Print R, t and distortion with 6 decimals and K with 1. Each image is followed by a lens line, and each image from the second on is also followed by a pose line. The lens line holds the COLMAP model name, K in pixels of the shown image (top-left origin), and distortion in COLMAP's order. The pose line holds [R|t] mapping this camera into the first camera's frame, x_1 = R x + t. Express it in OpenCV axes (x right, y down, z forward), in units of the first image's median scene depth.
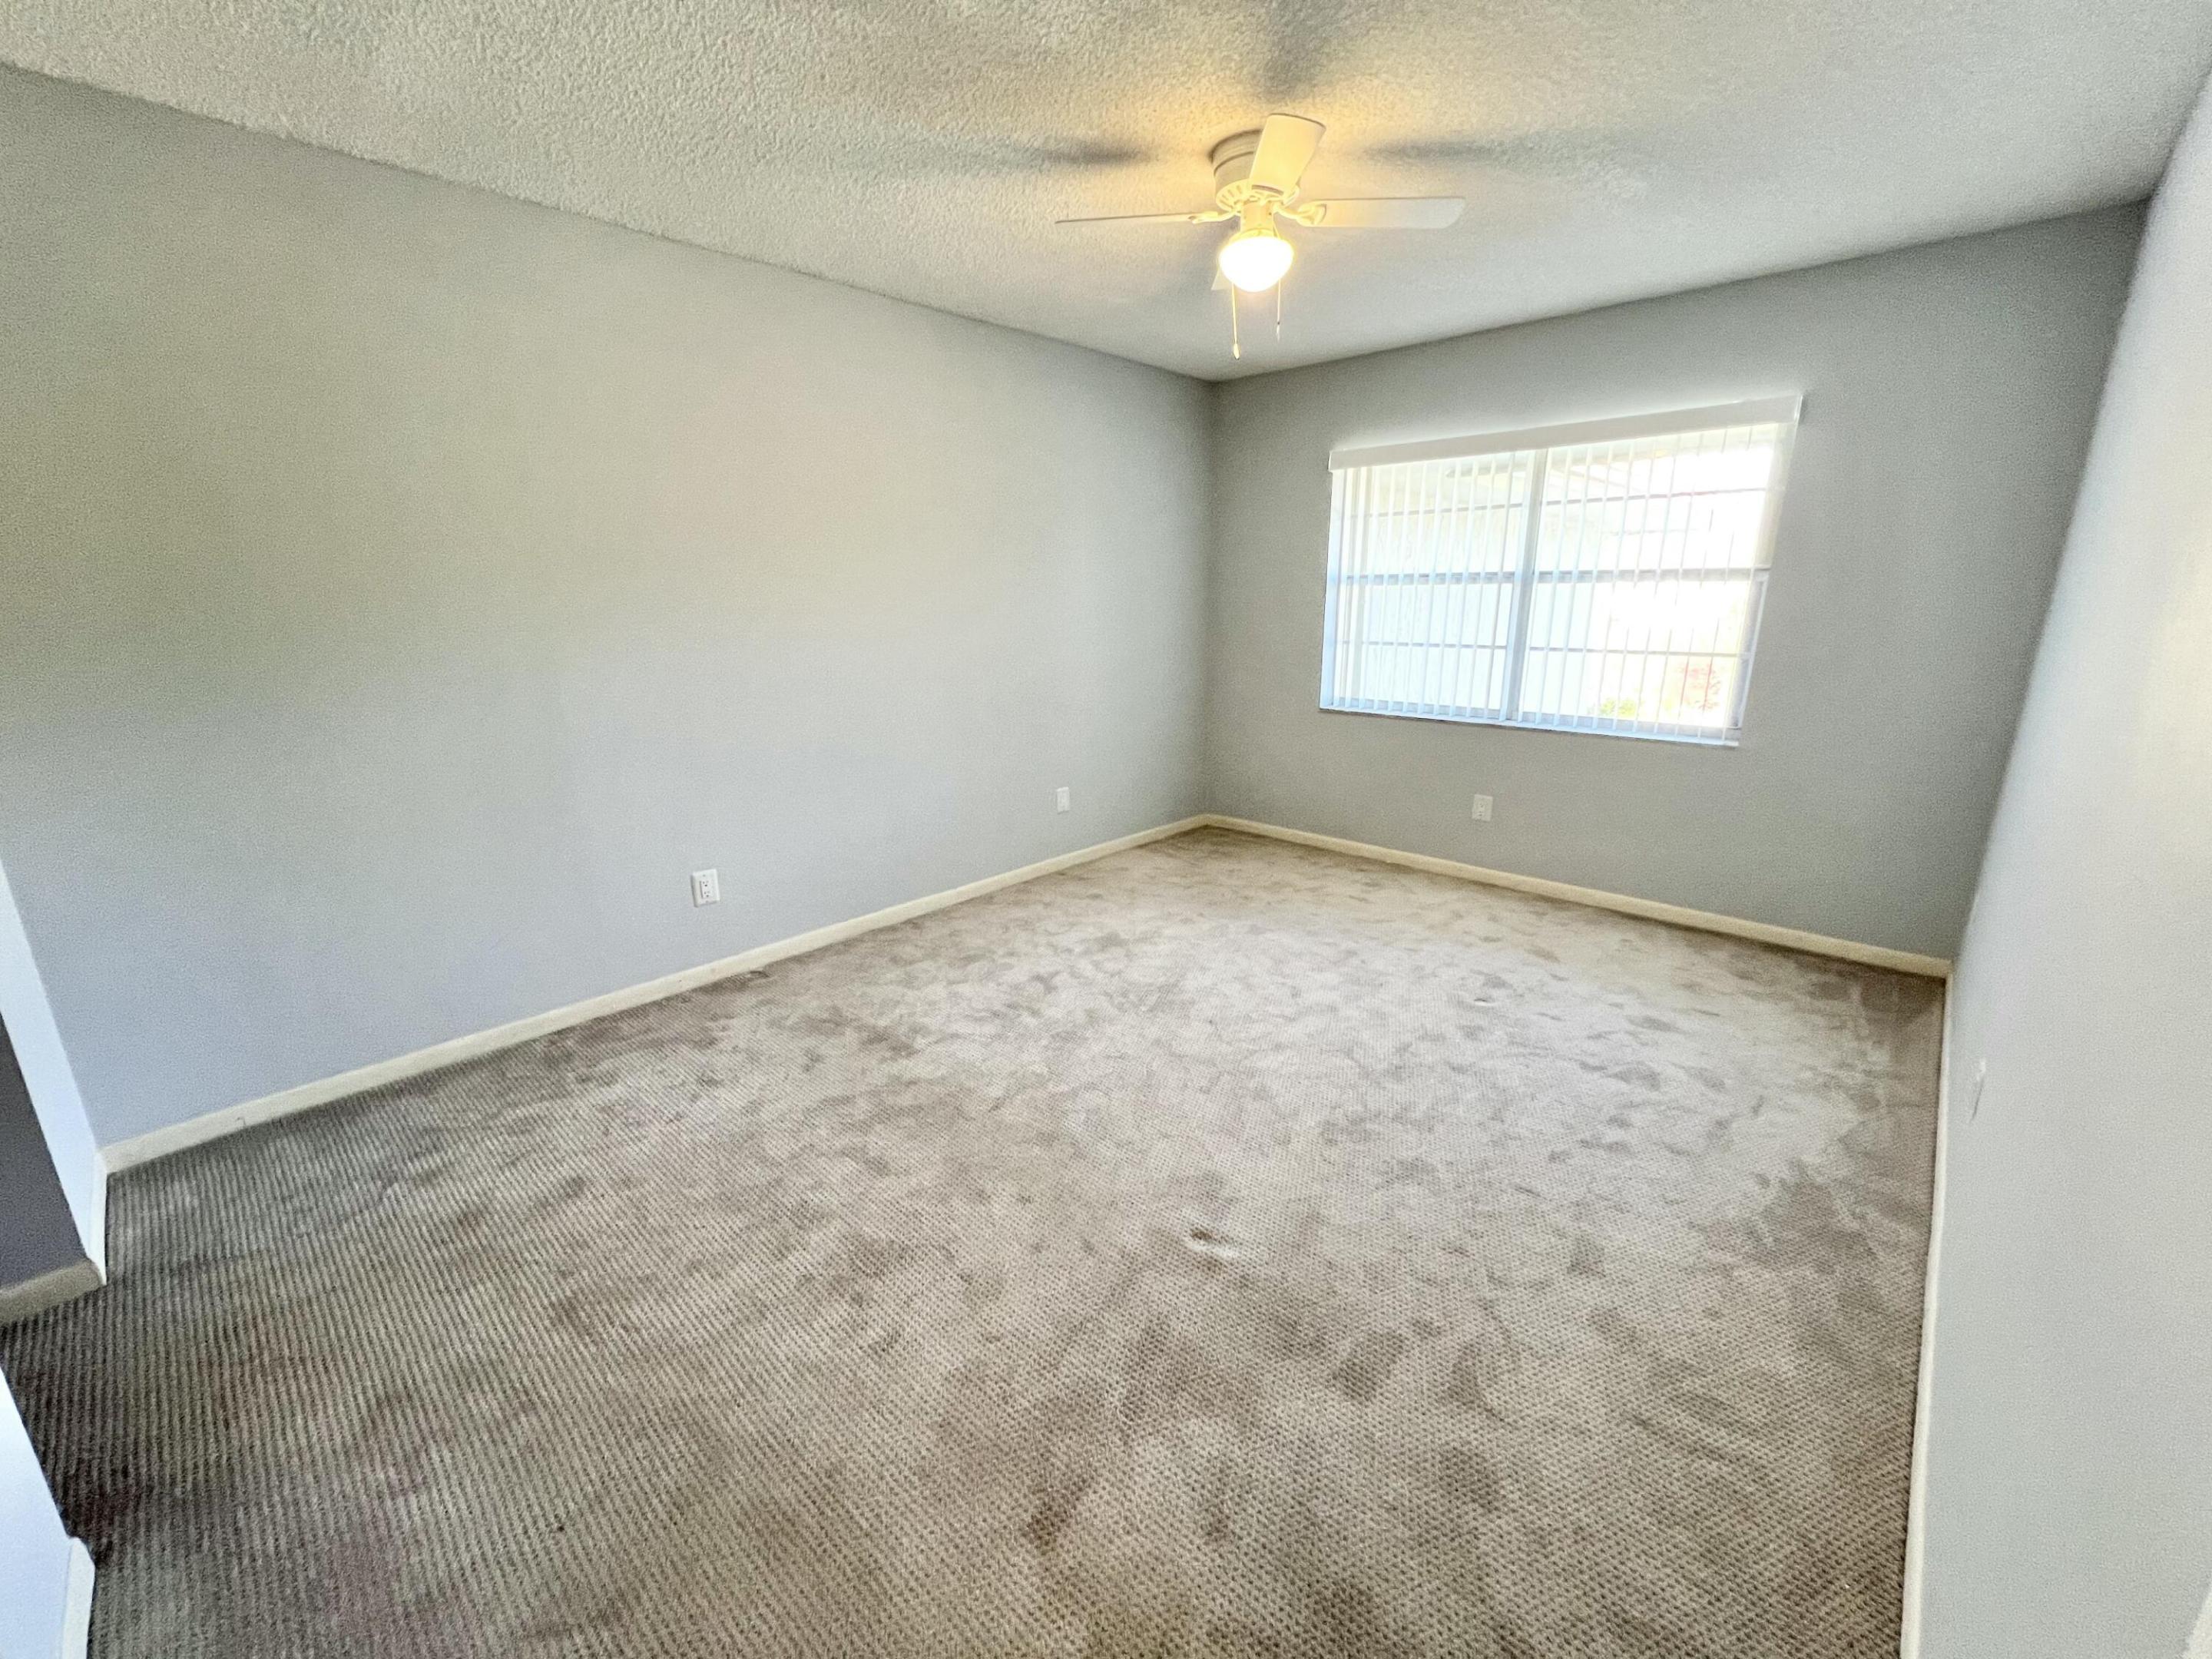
lens RADIAL K [[881.4, 0, 1106.0], [0, 881.4, 816.4], [0, 0, 1]] dist [0.000870, -0.000055]
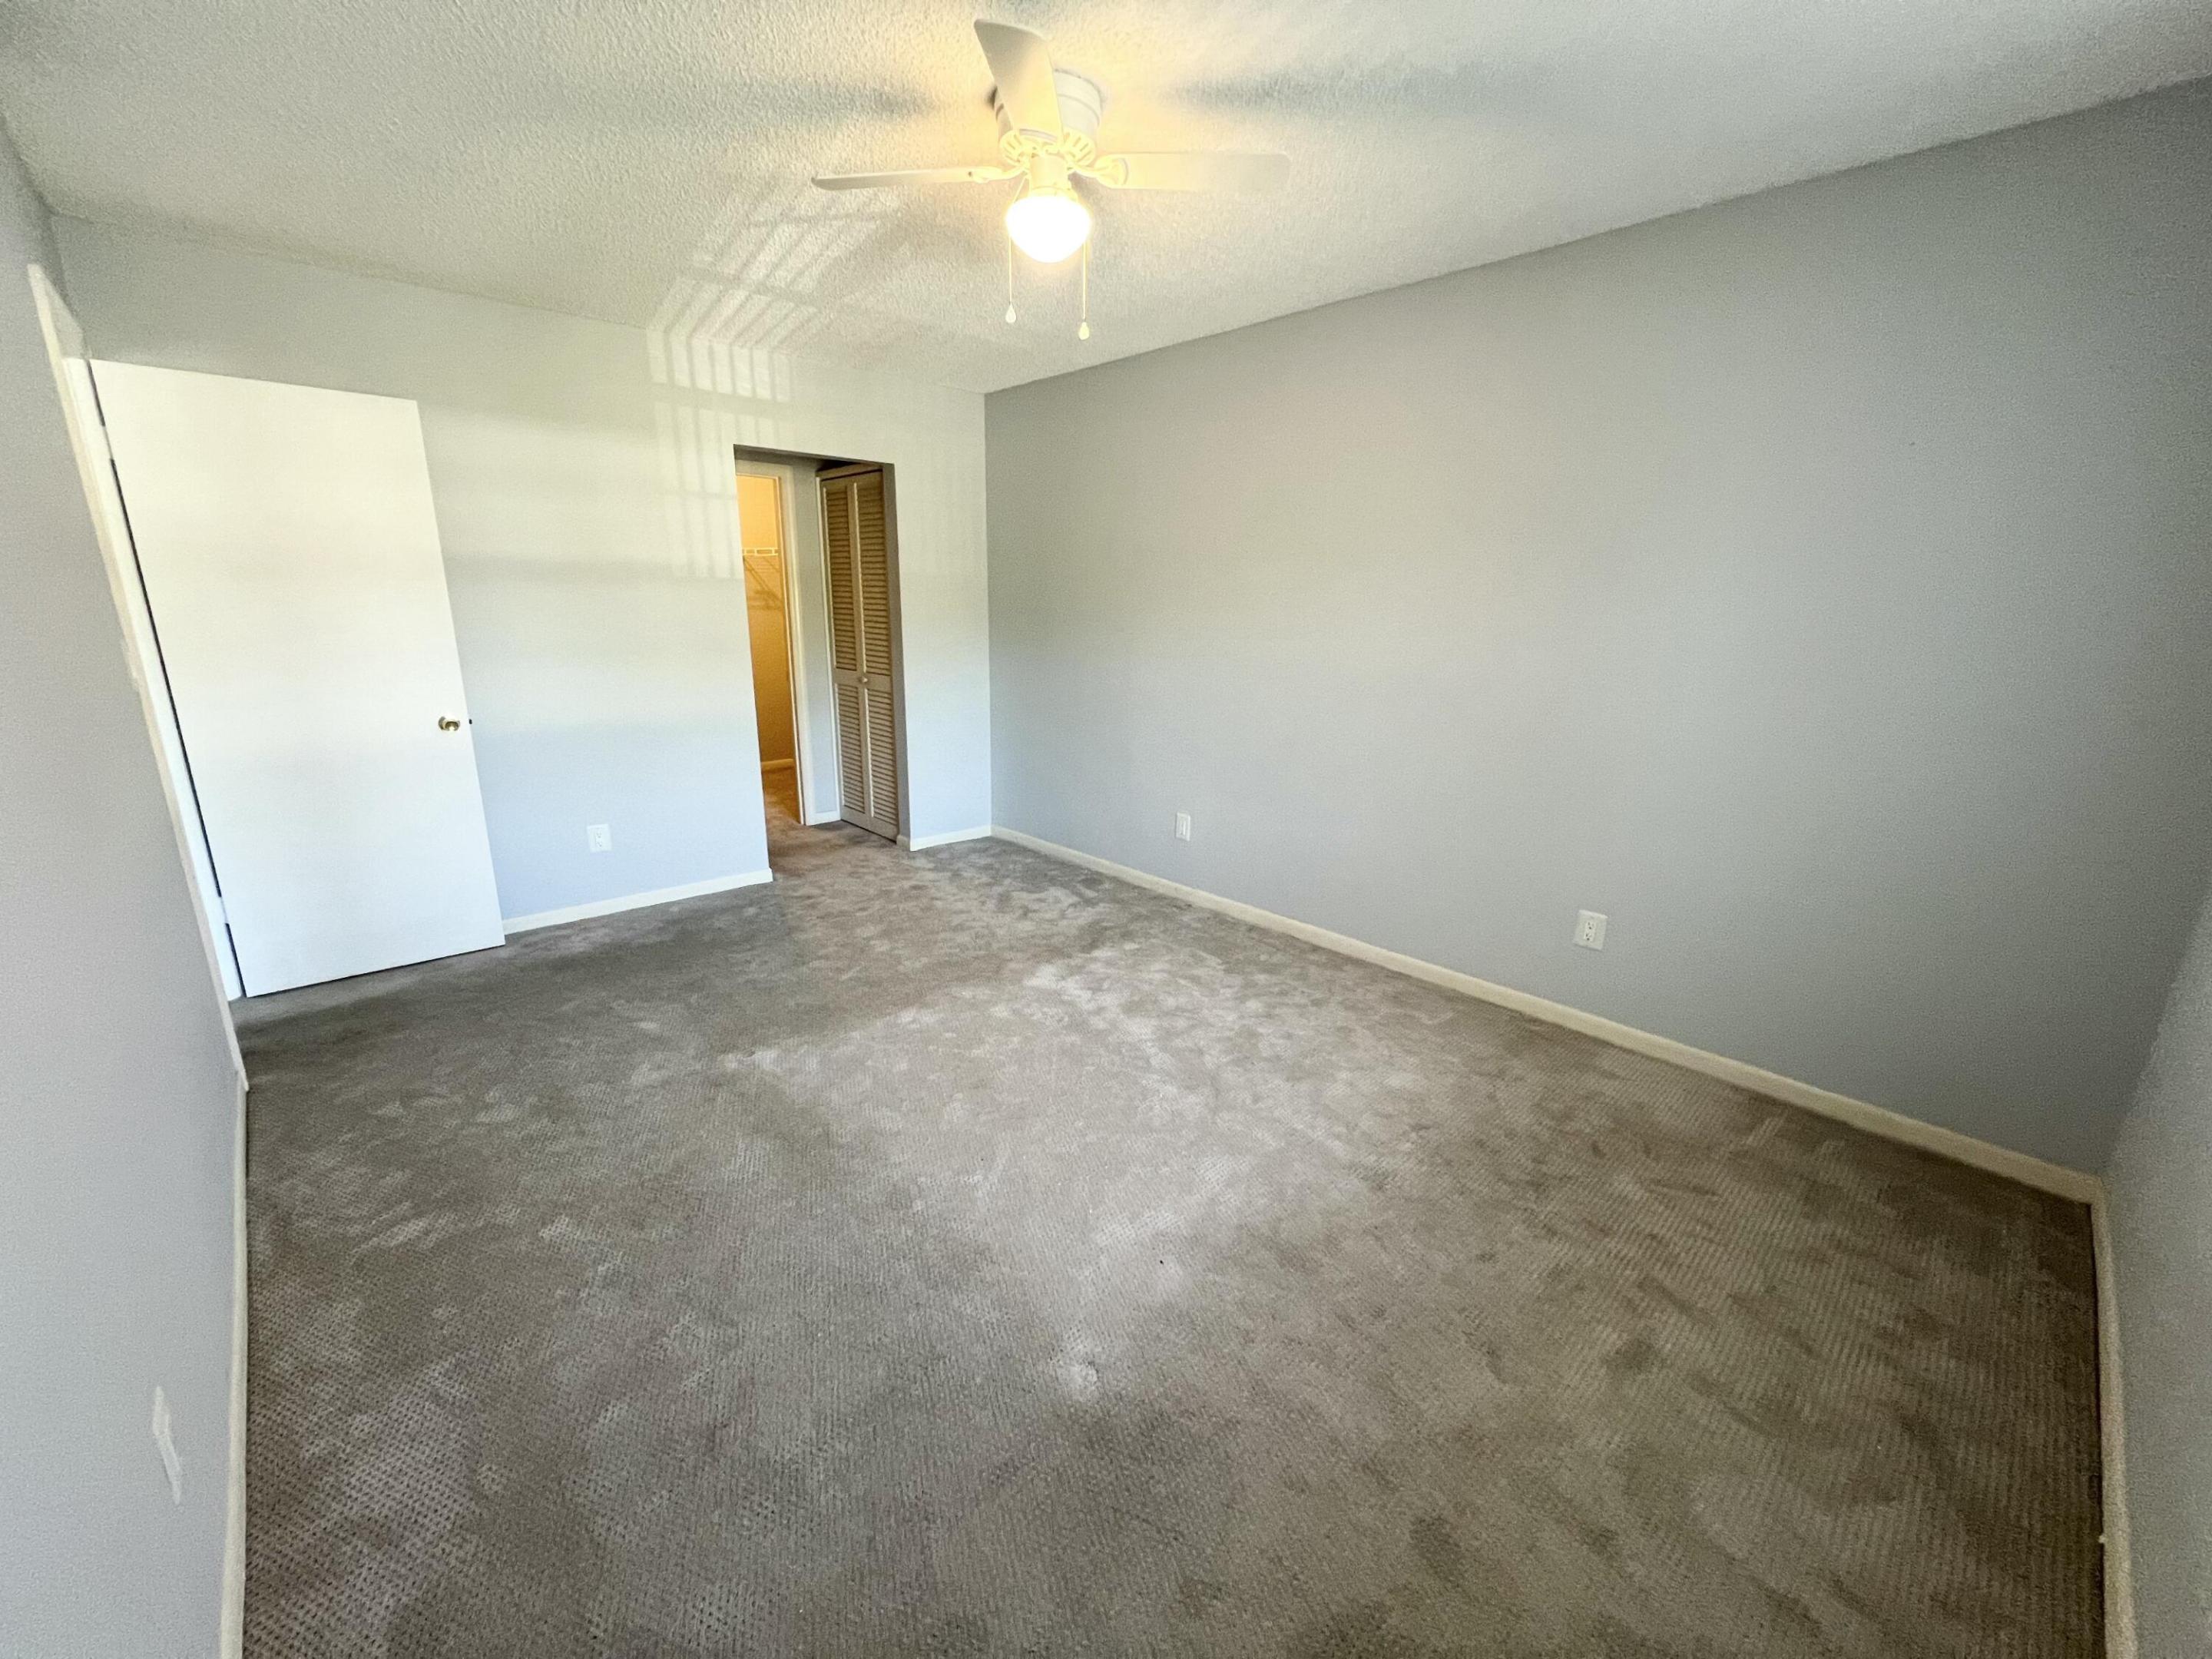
lens RADIAL K [[881.4, 0, 1100.5], [0, 881.4, 830.3], [0, 0, 1]] dist [0.000870, -0.000055]
pose [[-0.058084, 0.257576, -0.964511, 0.677188], [-0.271291, 0.925711, 0.263552, -0.187080], [0.960743, 0.276971, 0.016110, 0.730689]]
